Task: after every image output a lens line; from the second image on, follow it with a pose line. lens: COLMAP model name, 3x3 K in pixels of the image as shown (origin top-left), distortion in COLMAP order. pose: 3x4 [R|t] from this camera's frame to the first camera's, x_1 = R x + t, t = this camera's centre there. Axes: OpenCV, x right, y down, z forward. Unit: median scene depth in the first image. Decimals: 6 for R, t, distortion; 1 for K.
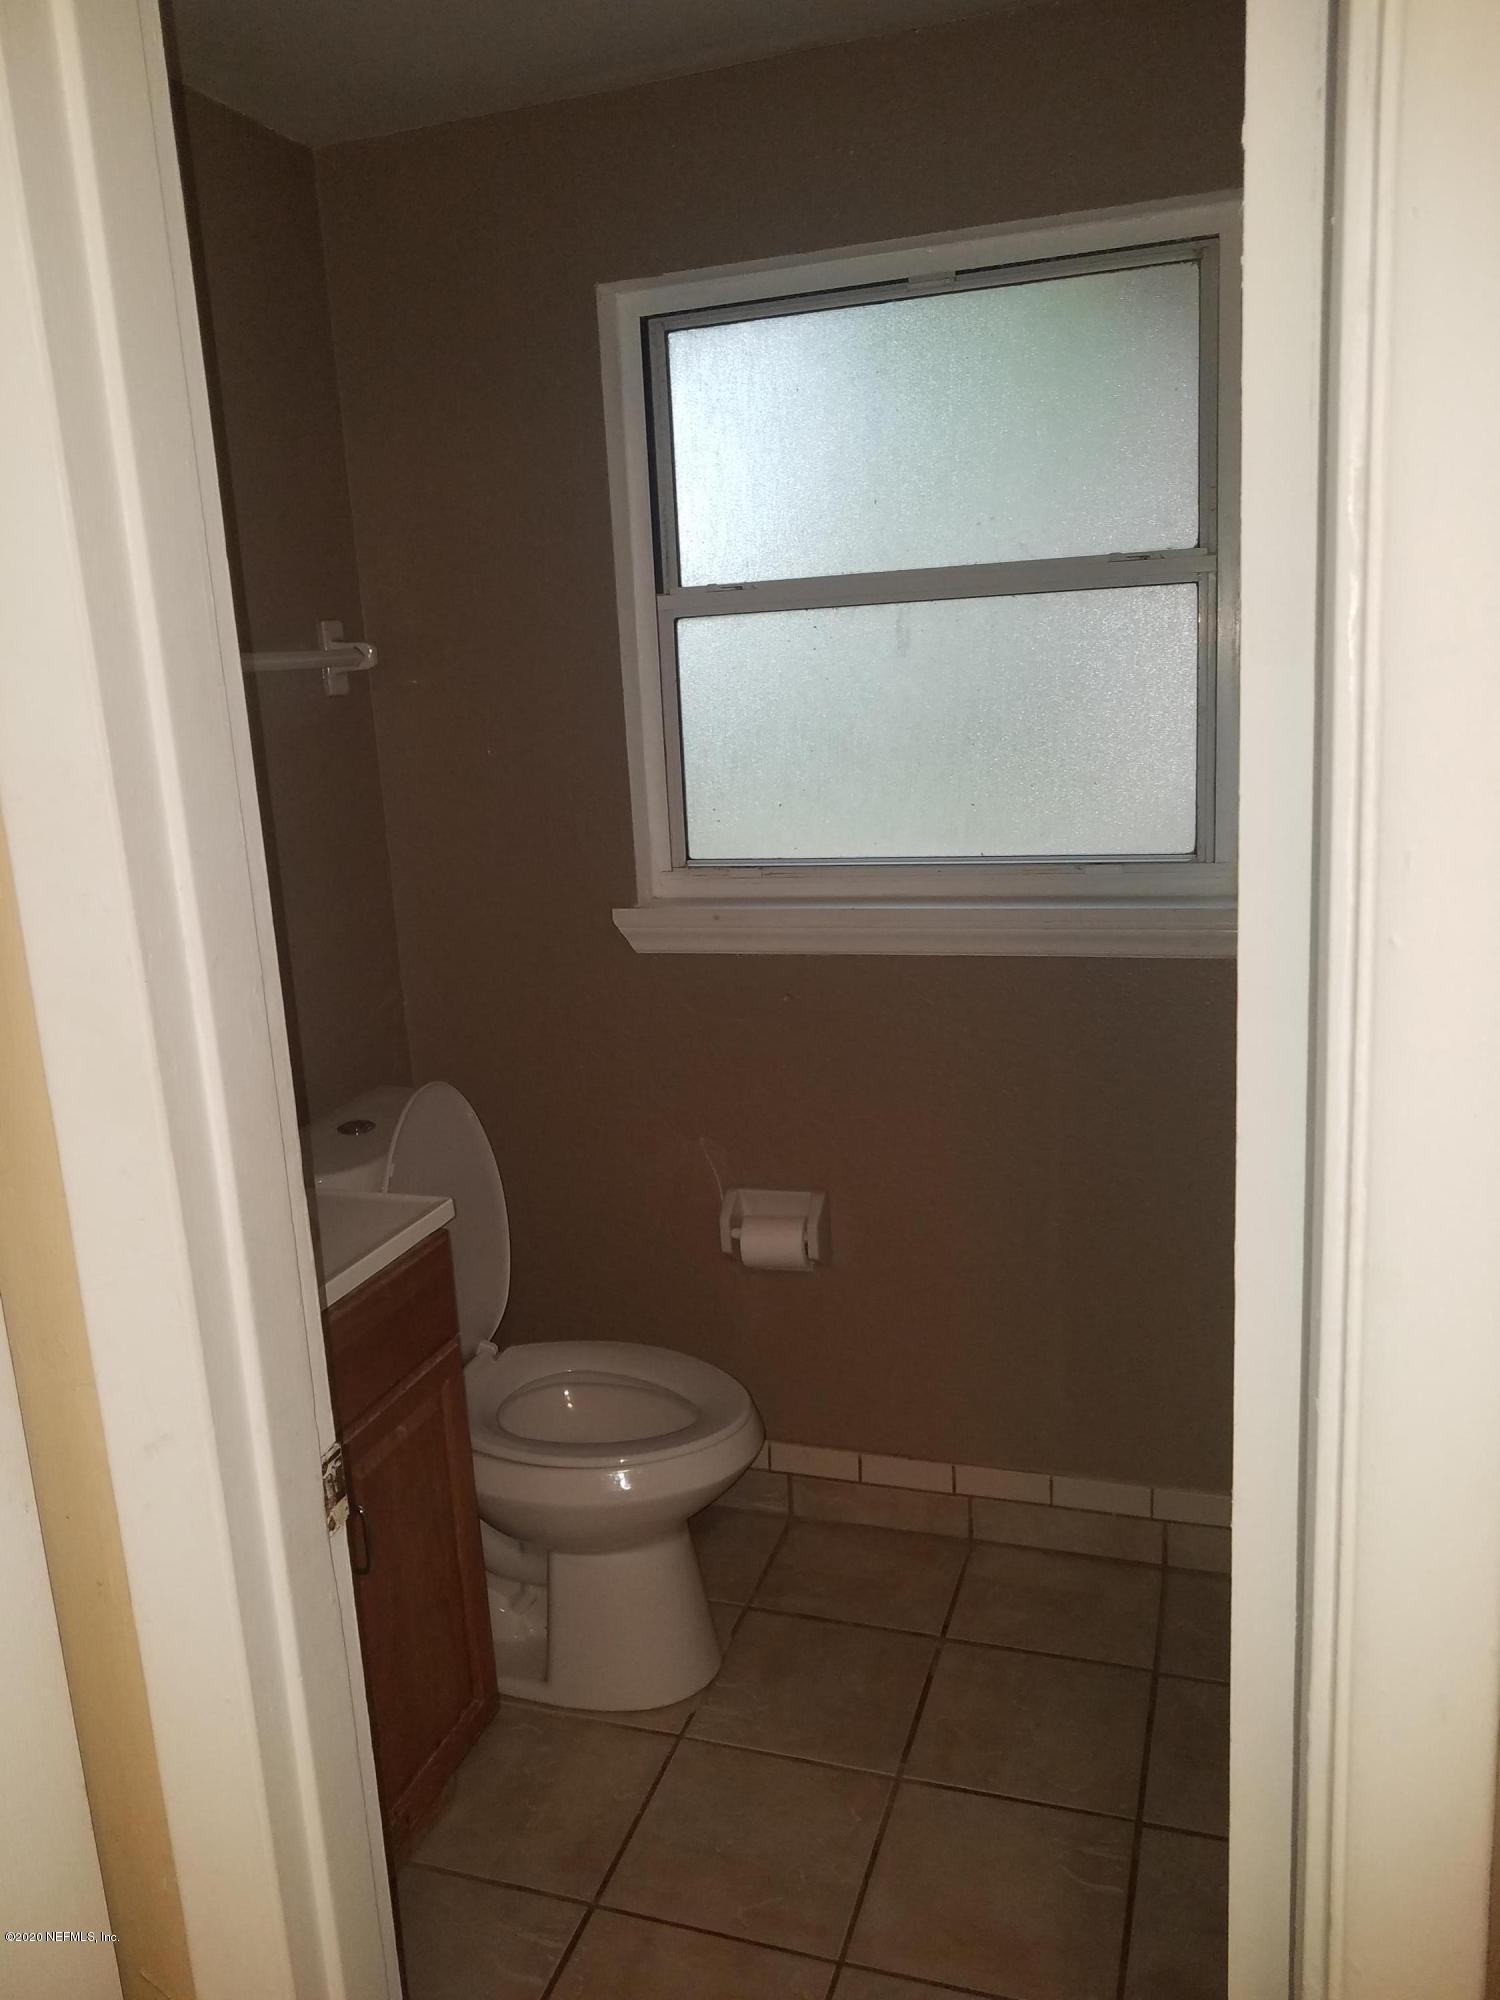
lens RADIAL K [[1545.0, 0, 747.2], [0, 1545.0, 999.7], [0, 0, 1]] dist [-0.012535, 0.004035]
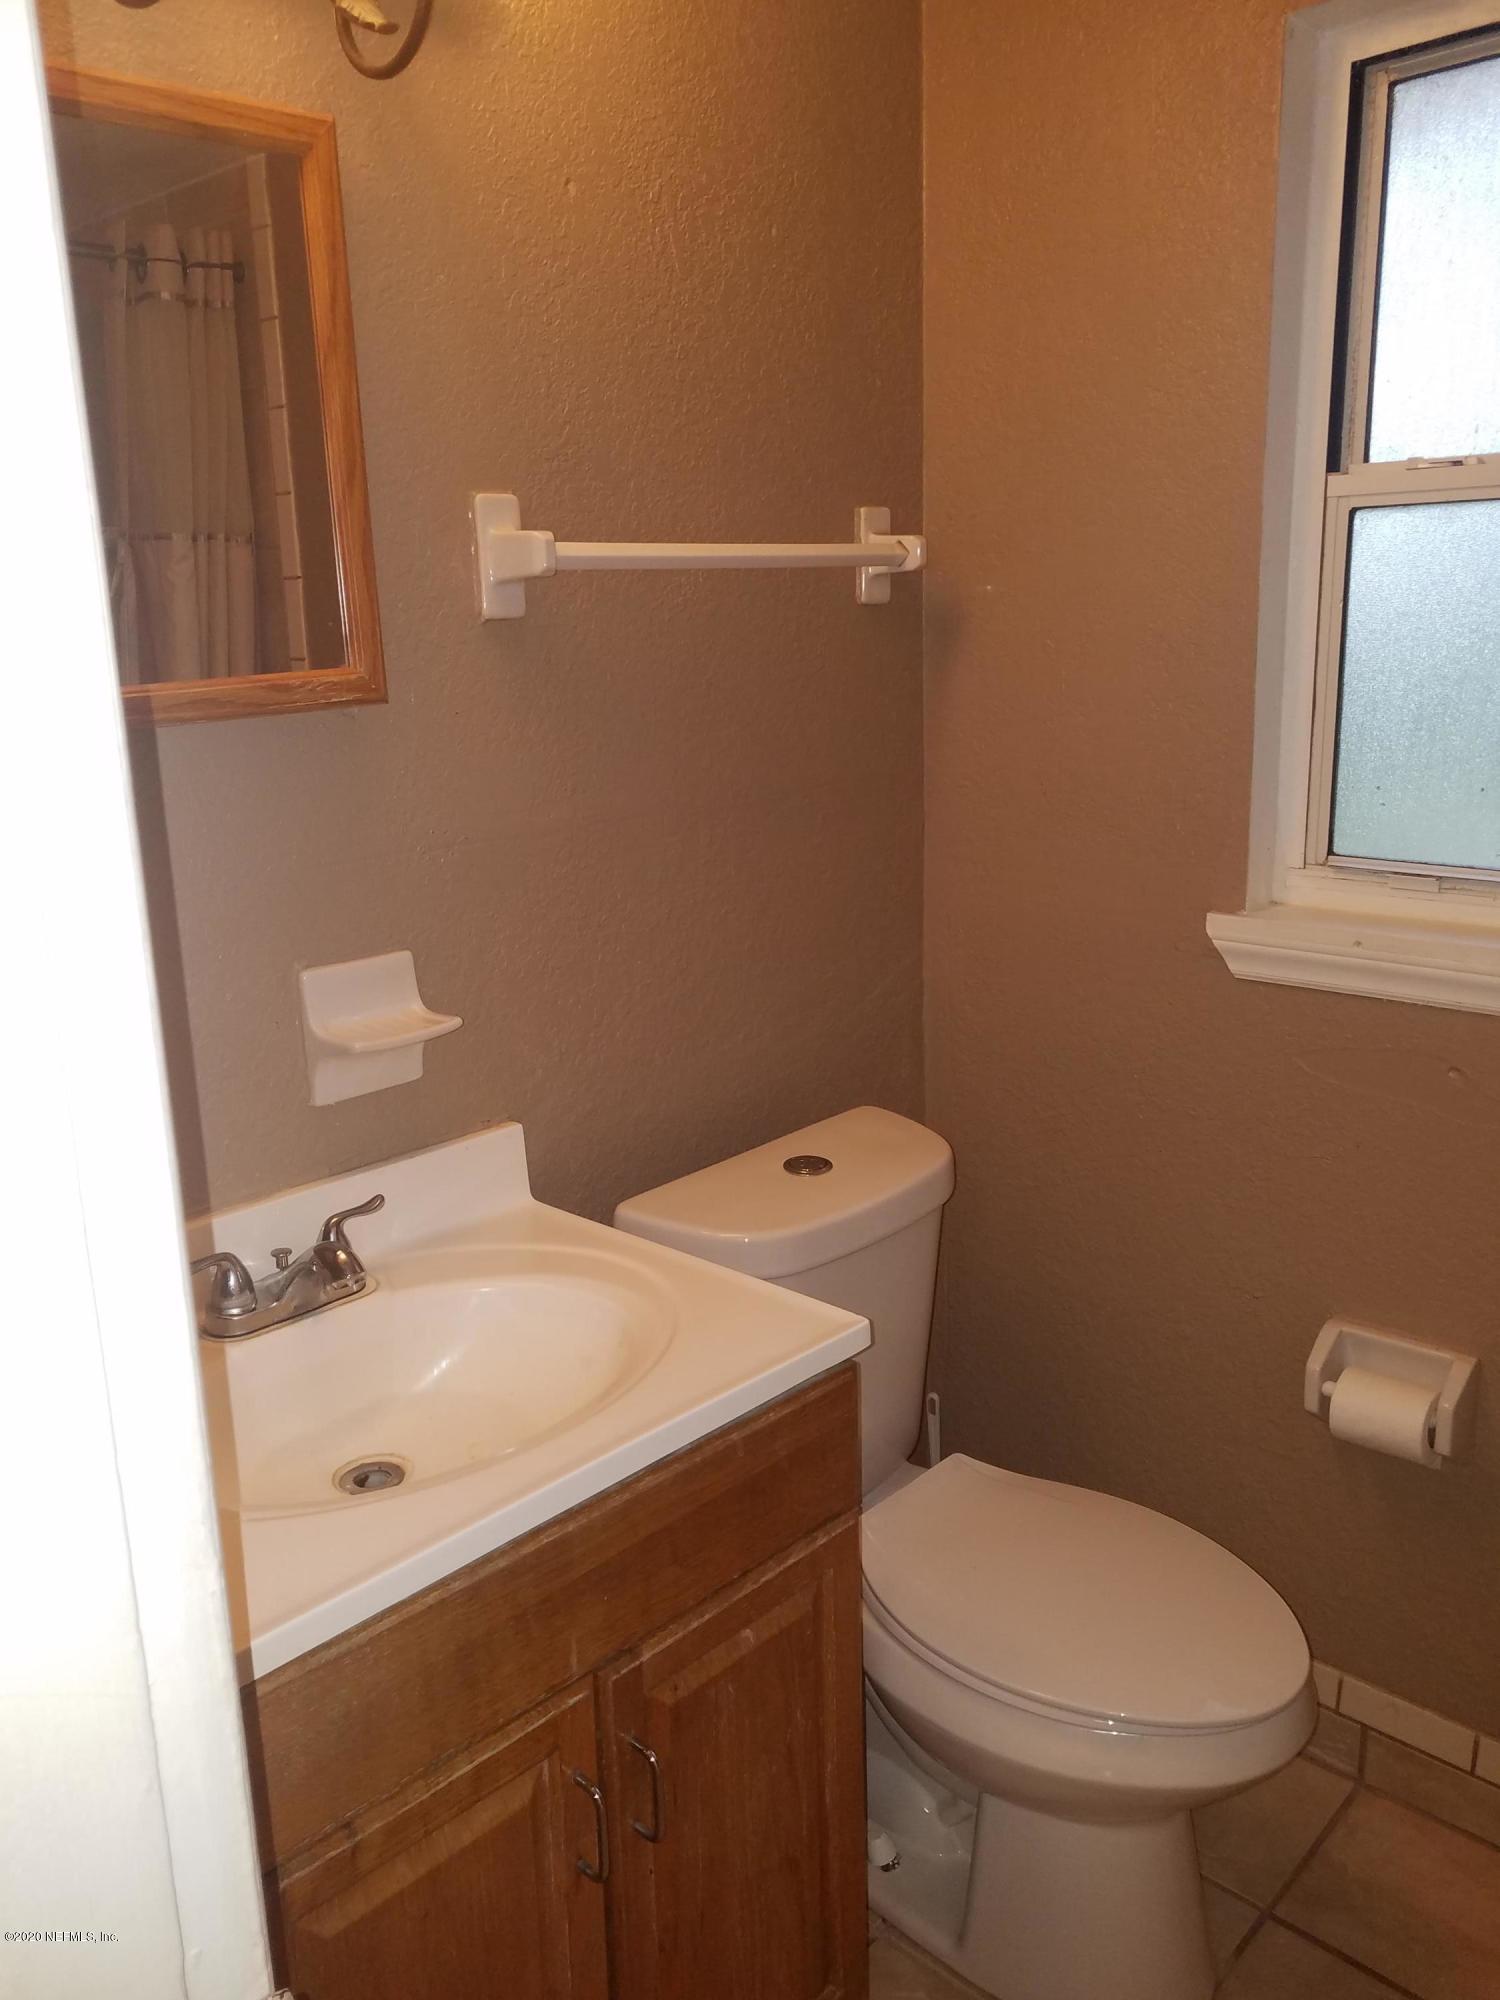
lens RADIAL K [[1545.0, 0, 723.7], [0, 1545.0, 964.4], [0, 0, 1]] dist [-0.012535, 0.004035]
pose [[0.898221, 0.128057, -0.420476, 0.017481], [-0.120950, 0.991698, 0.043649, -0.041261], [0.422575, 0.011650, 0.906253, 0.262726]]
